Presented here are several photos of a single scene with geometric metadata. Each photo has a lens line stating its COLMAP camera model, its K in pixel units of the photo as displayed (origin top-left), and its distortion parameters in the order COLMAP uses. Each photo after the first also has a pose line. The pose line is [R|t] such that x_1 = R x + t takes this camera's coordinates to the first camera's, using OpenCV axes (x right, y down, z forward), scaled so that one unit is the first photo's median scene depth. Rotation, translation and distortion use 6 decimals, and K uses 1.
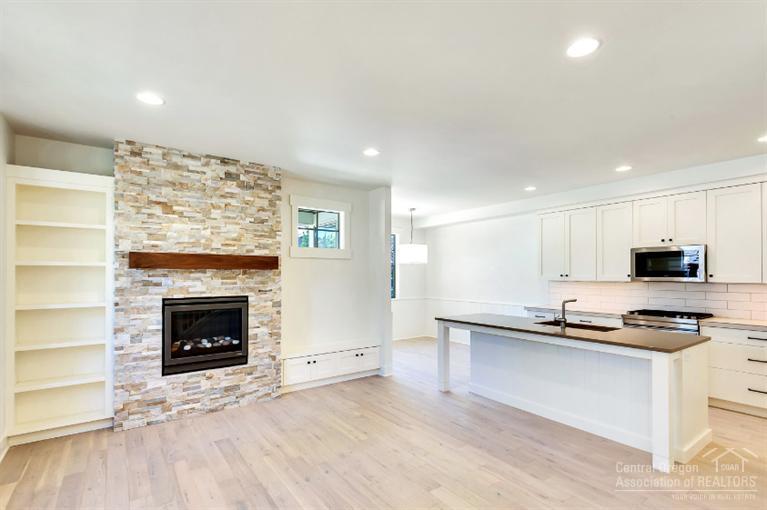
lens RADIAL K [[366.7, 0, 375.4], [0, 366.7, 271.2], [0, 0, 1]] dist [0.021715, -0.009547]
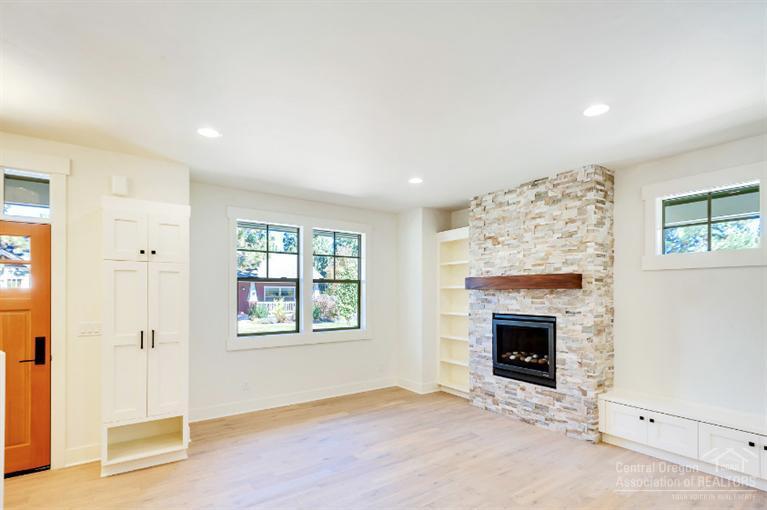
lens RADIAL K [[366.7, 0, 384.2], [0, 366.7, 289.6], [0, 0, 1]] dist [0.021715, -0.009547]
pose [[-0.002490, -0.011943, -0.999926, 0.621097], [0.007500, 0.999900, -0.011962, 0.005832], [0.999969, -0.007529, -0.002401, 0.582114]]
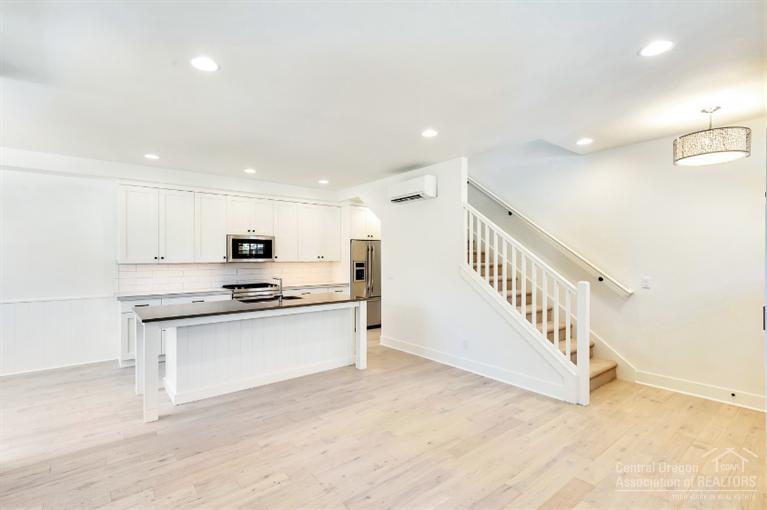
lens RADIAL K [[366.7, 0, 385.5], [0, 366.7, 255.7], [0, 0, 1]] dist [0.021715, -0.009547]
pose [[-0.076077, 0.004832, 0.997090, -0.636514], [-0.003728, 0.999980, -0.005130, 0.012703], [-0.997095, -0.004107, -0.076057, 0.692535]]
